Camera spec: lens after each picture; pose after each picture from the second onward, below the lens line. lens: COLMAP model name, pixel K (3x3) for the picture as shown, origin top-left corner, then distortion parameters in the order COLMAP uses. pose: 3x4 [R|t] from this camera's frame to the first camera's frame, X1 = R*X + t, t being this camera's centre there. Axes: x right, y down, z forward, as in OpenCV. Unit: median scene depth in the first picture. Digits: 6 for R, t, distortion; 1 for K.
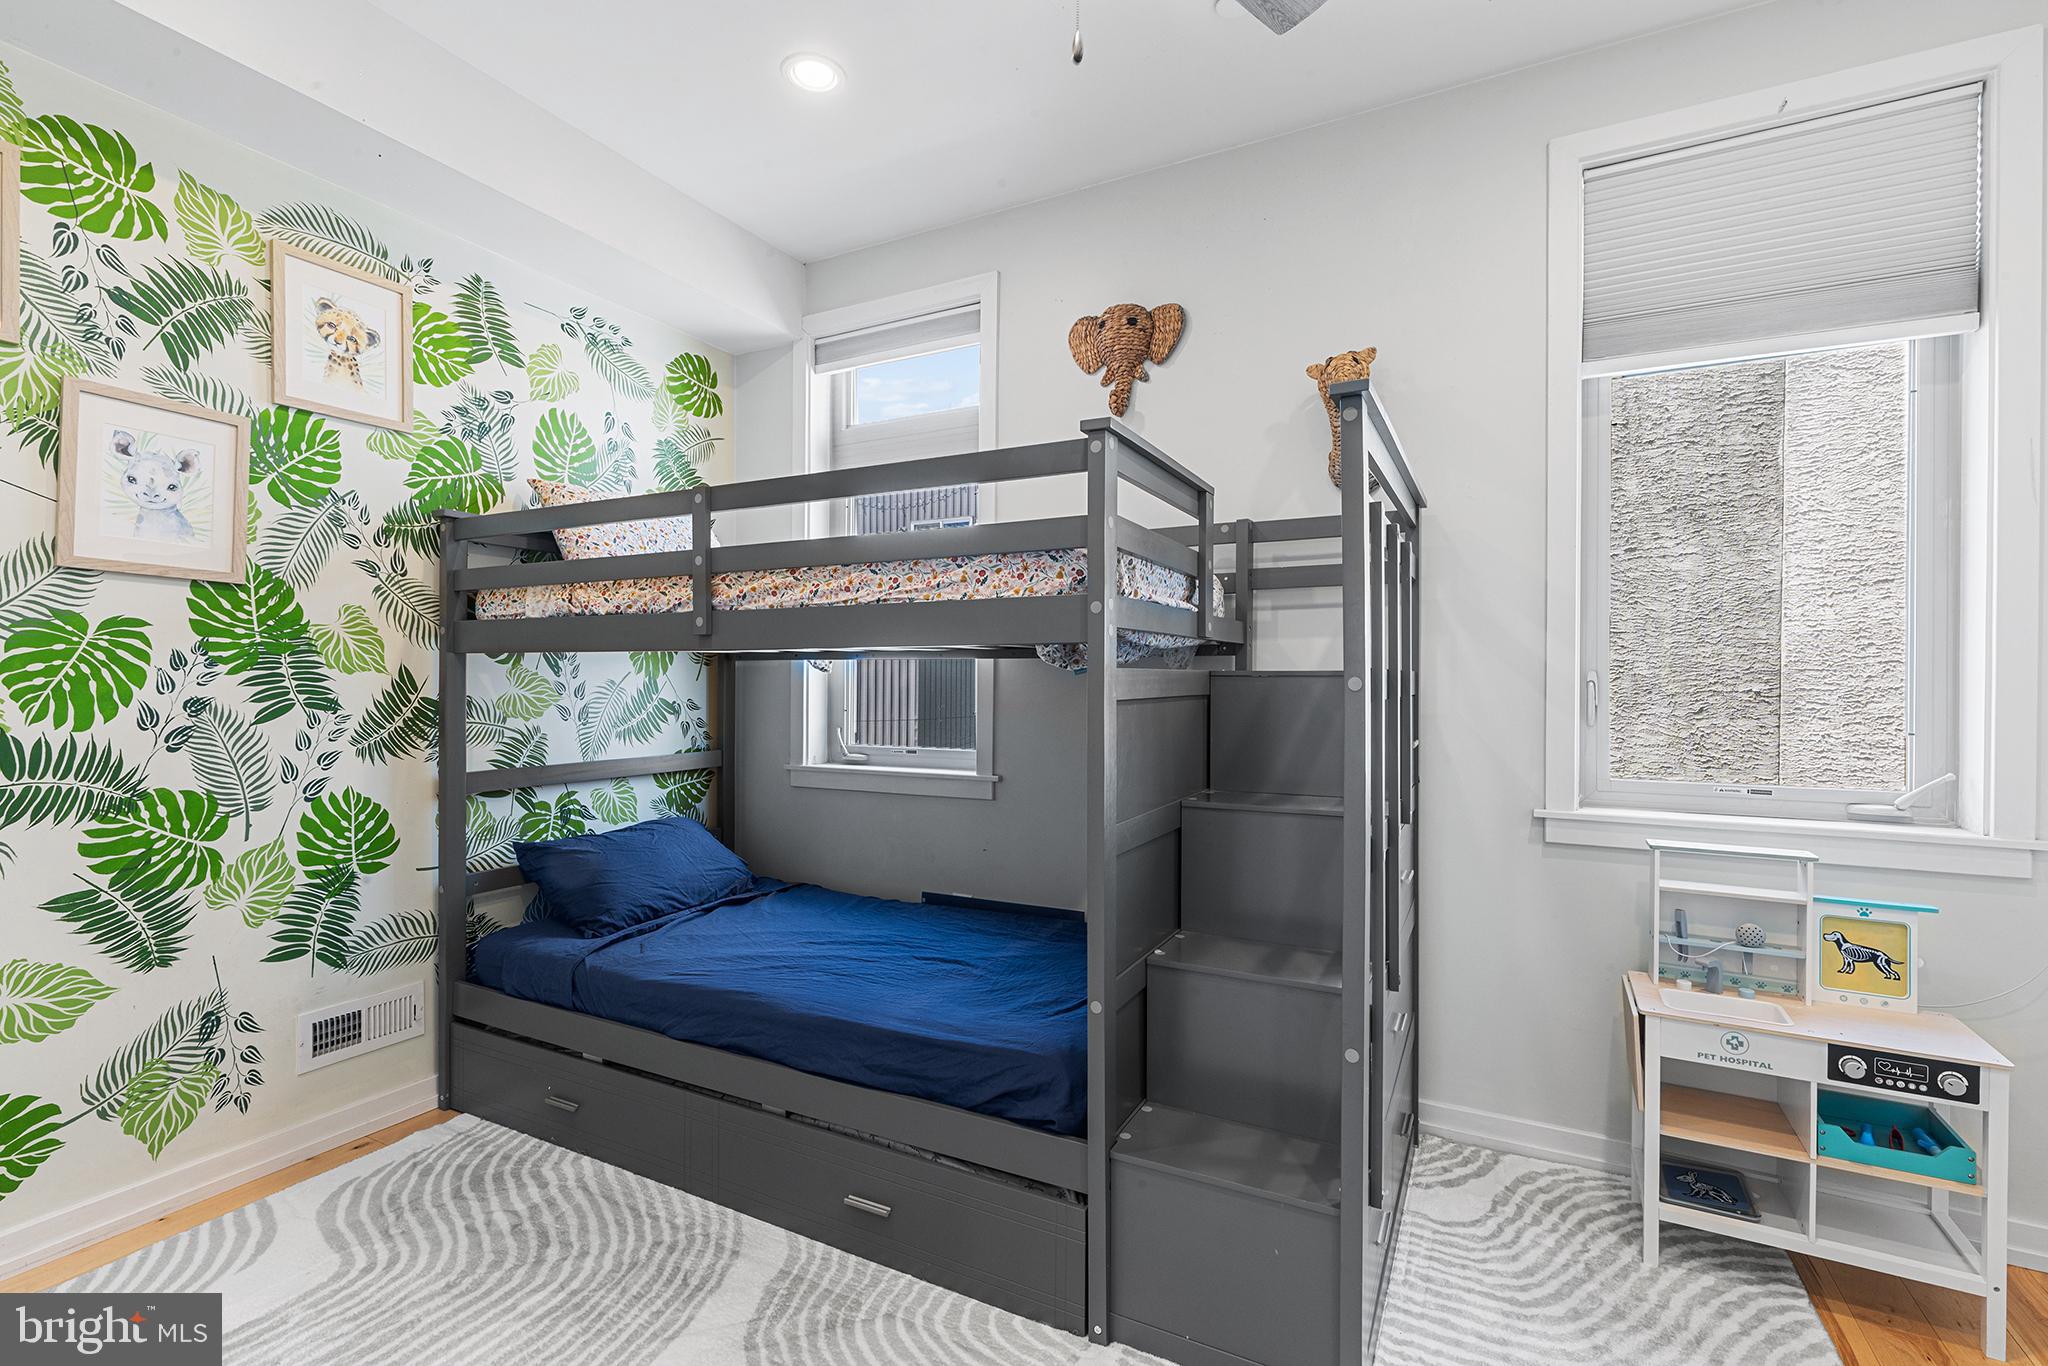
lens RADIAL K [[921.7, 0, 1024.1], [0, 921.7, 687.7], [0, 0, 1]] dist [0.004194, -0.001557]
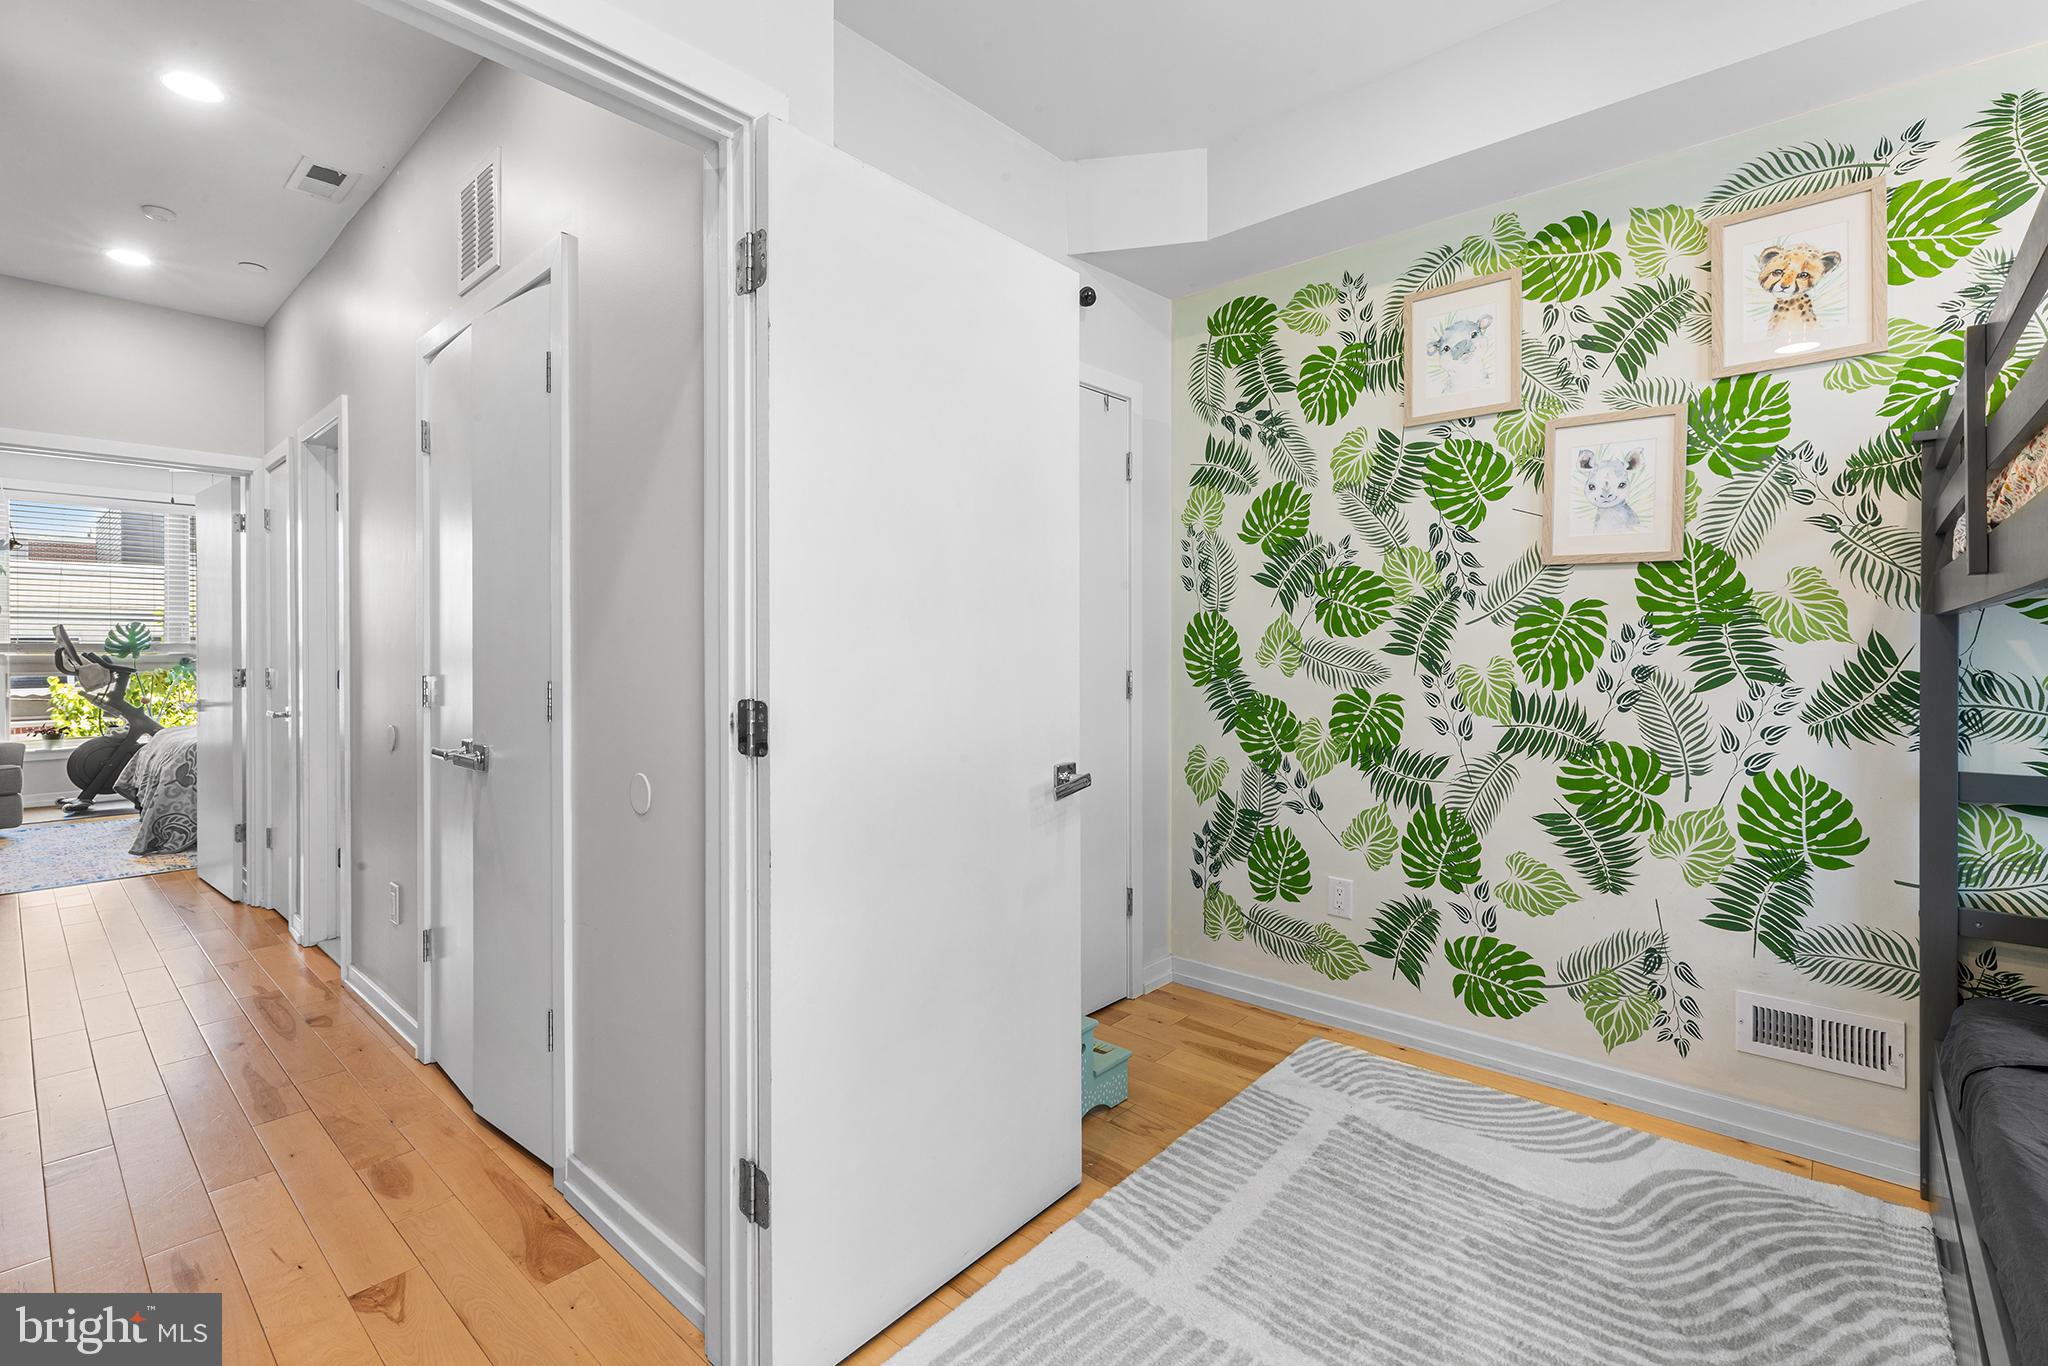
lens RADIAL K [[921.7, 0, 1022.0], [0, 921.7, 647.3], [0, 0, 1]] dist [0.004194, -0.001557]
pose [[-0.246943, -0.002078, -0.969028, 0.374085], [-0.003964, 0.999992, -0.001134, -0.007264], [0.969022, 0.003561, -0.246949, 0.522749]]
